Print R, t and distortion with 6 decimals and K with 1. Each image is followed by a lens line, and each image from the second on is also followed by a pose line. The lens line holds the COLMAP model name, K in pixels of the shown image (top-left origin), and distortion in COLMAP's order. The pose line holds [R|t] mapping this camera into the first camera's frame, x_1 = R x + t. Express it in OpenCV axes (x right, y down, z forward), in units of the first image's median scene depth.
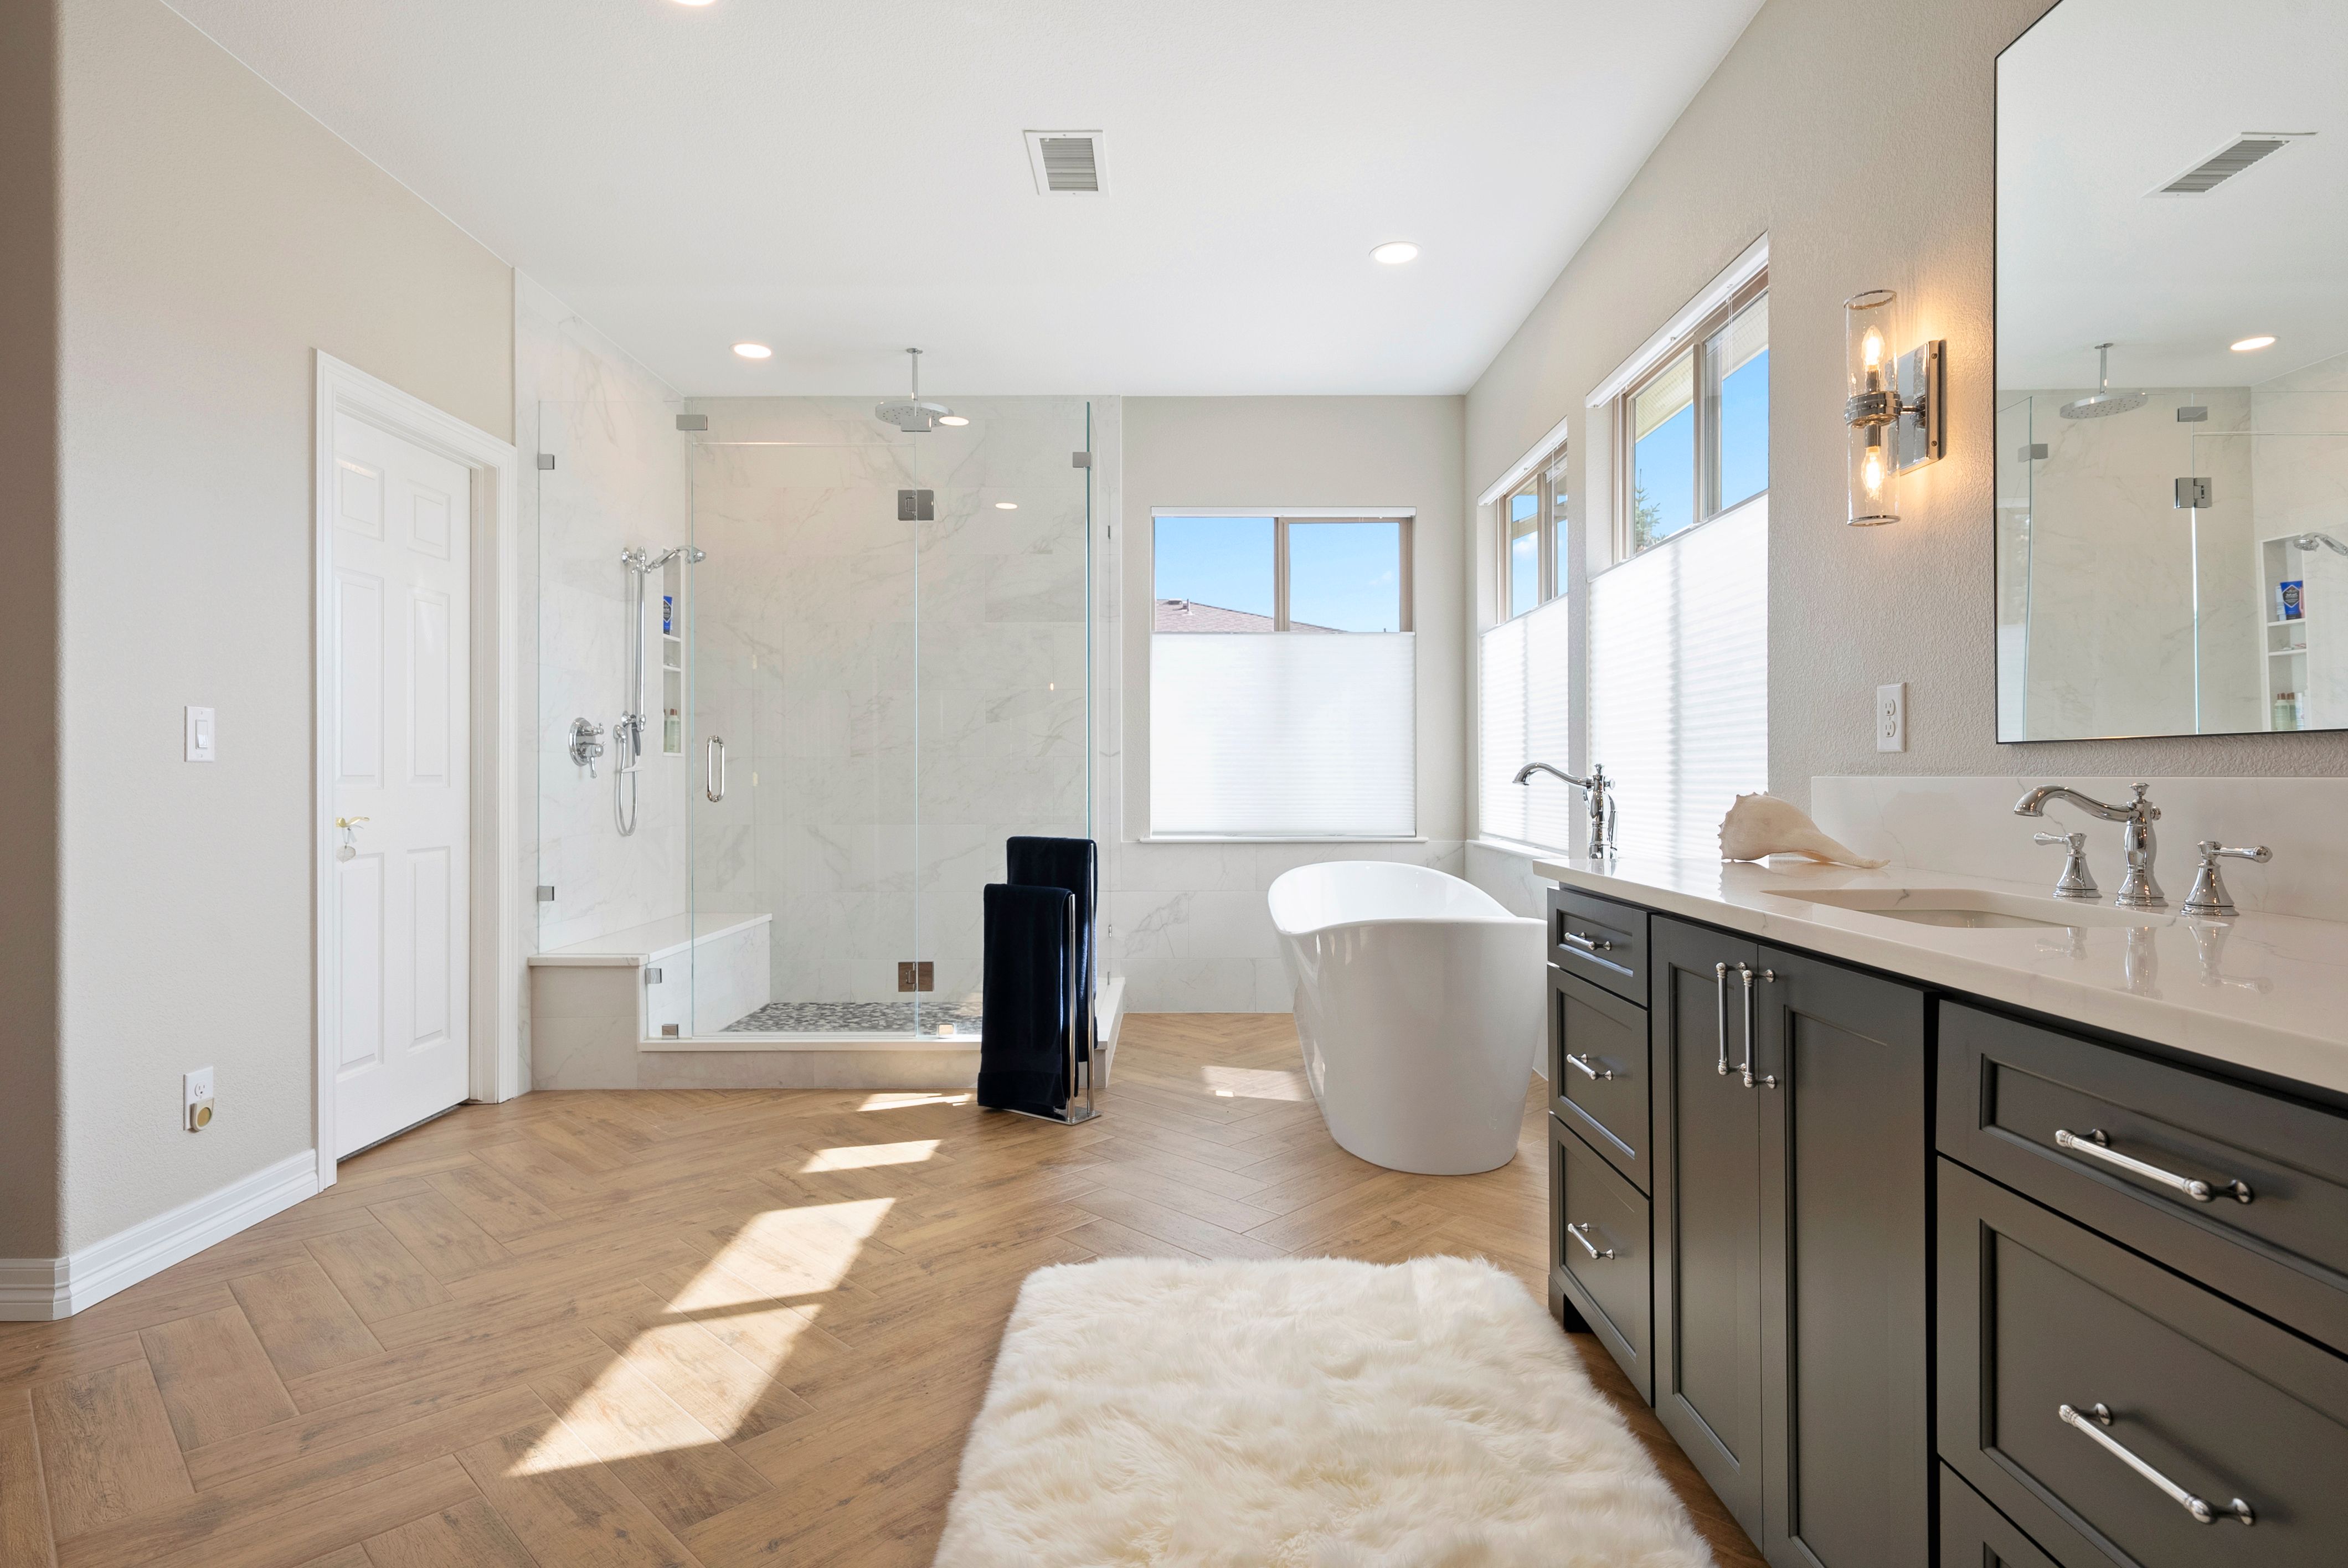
lens RADIAL K [[1256.8, 0, 1175.5], [0, 1256.8, 779.9], [0, 0, 1]] dist [0.002774, -0.001174]
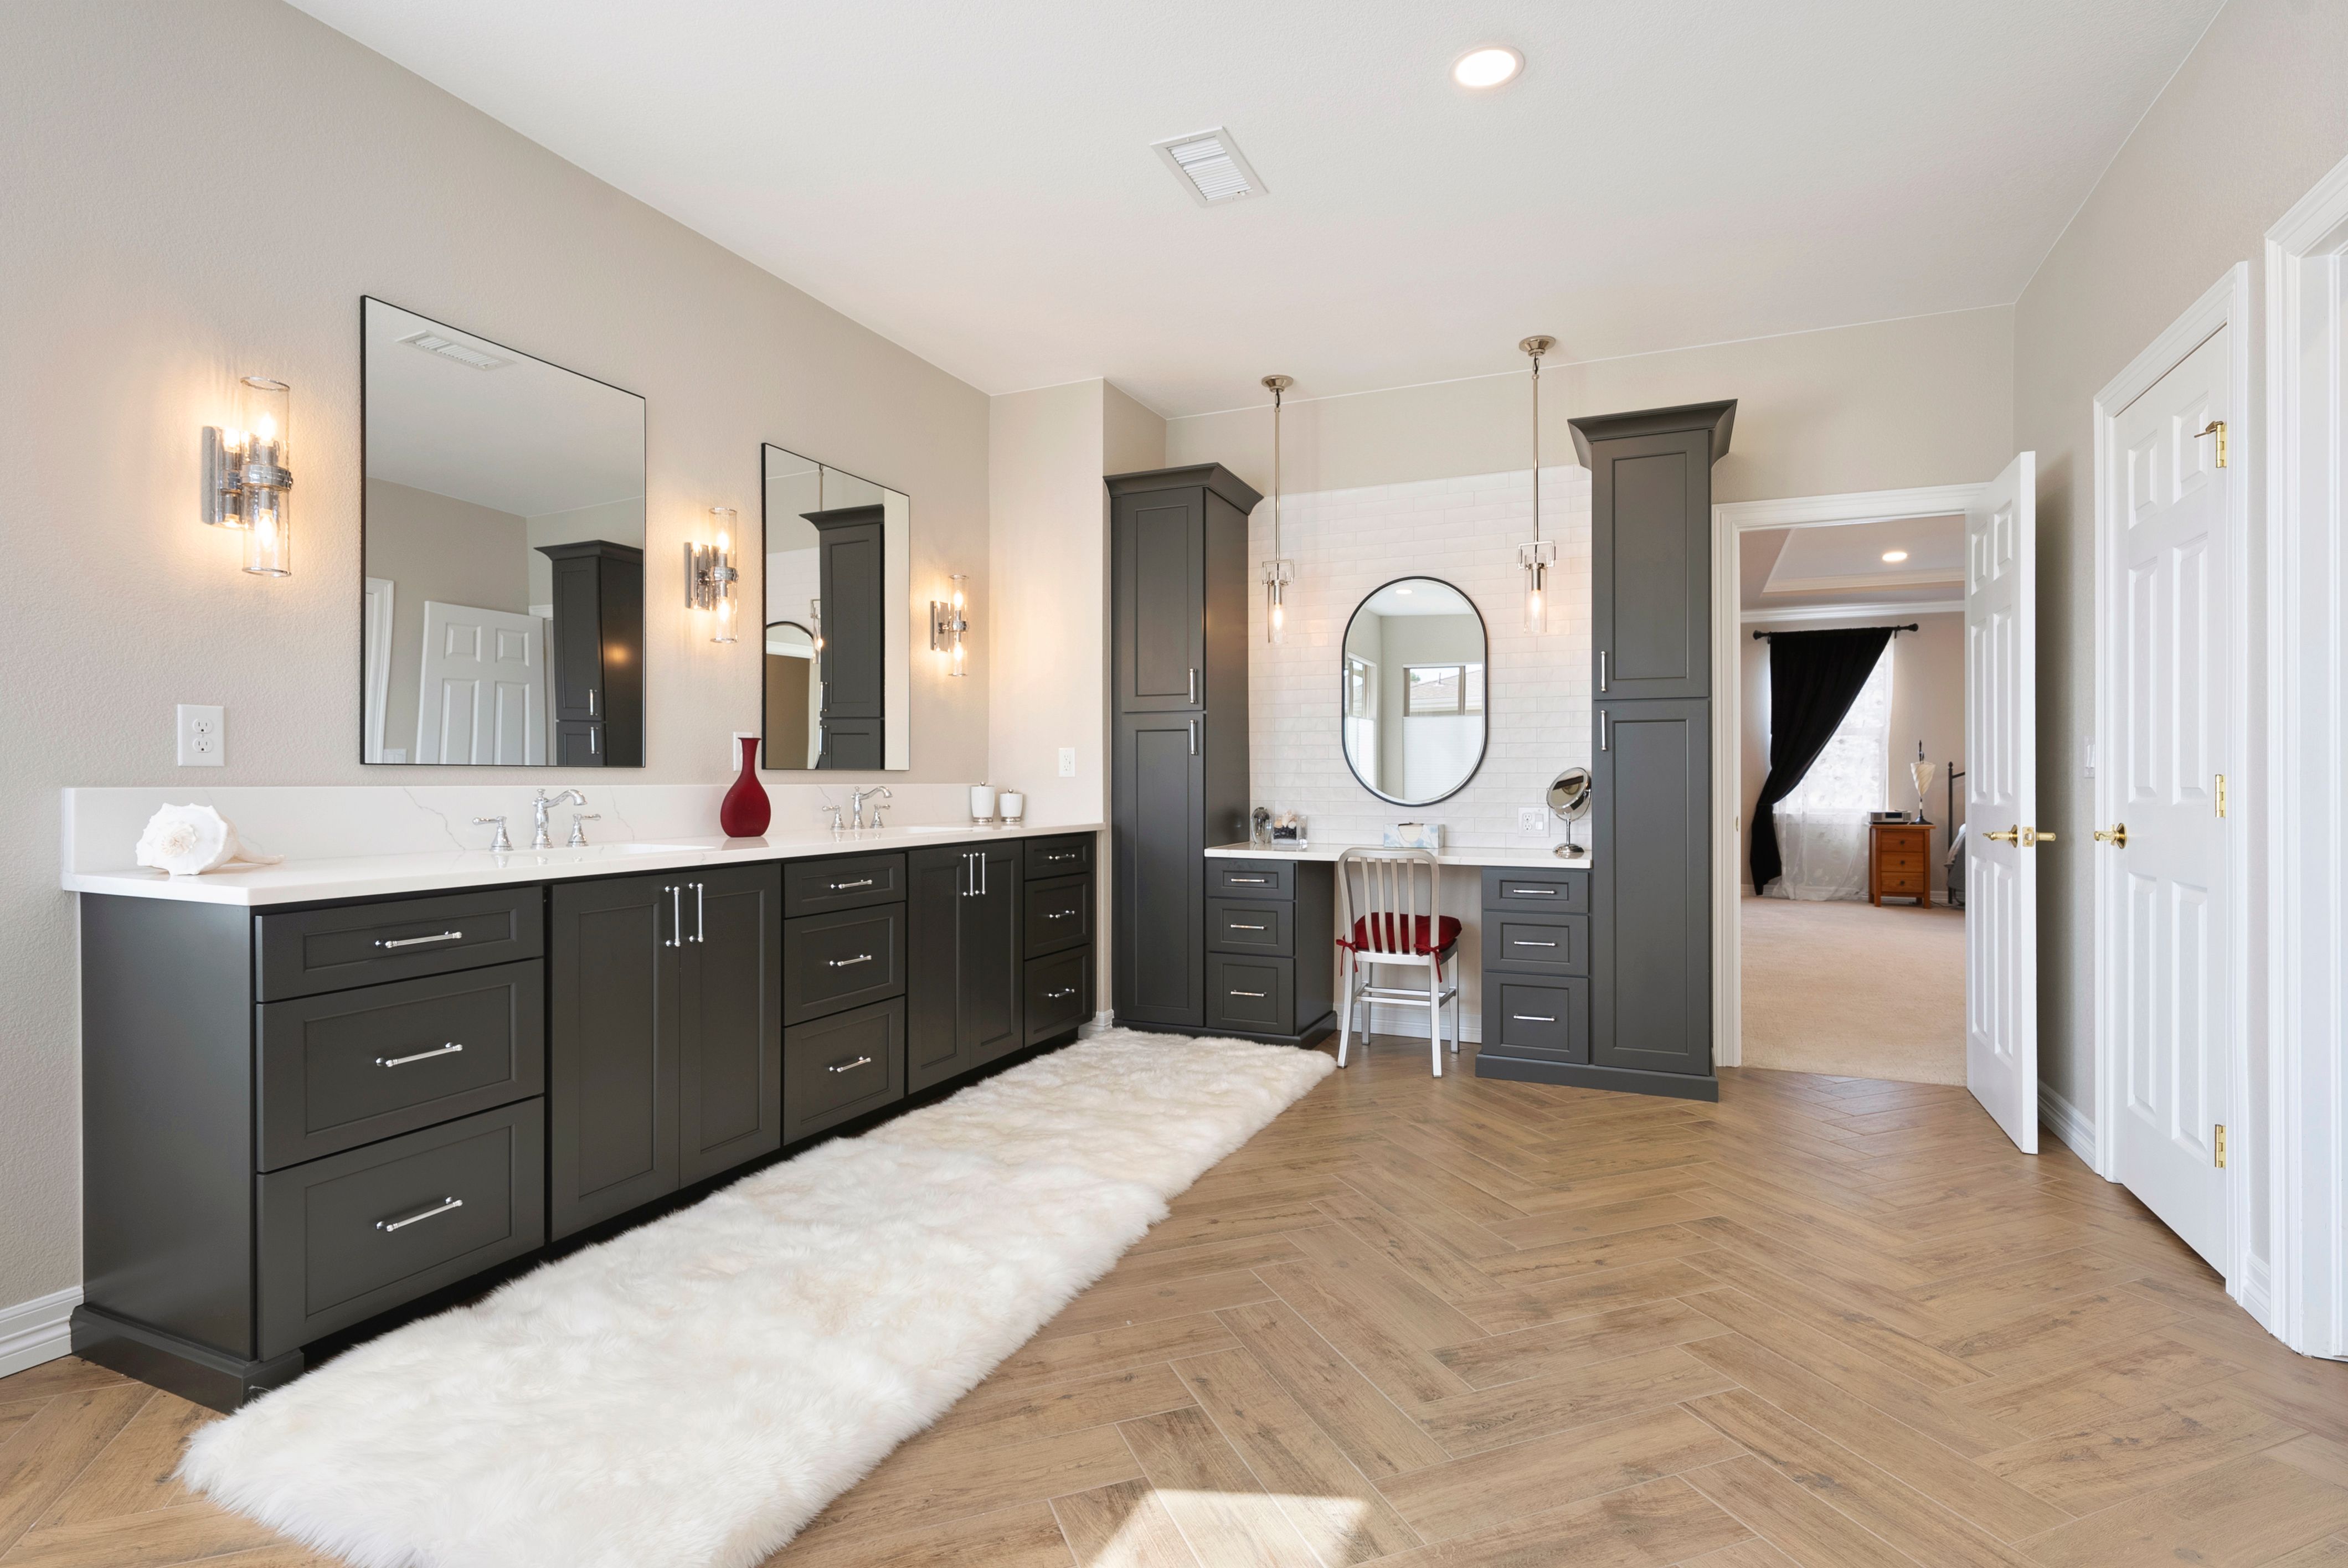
lens RADIAL K [[1111.5, 0, 1194.2], [0, 1111.5, 788.0], [0, 0, 1]] dist [-0.000540, -0.001882]
pose [[-0.925256, -0.003065, 0.379332, -0.753517], [-0.001156, 0.999985, 0.005262, -0.009428], [-0.379342, 0.004430, -0.925246, 1.876548]]
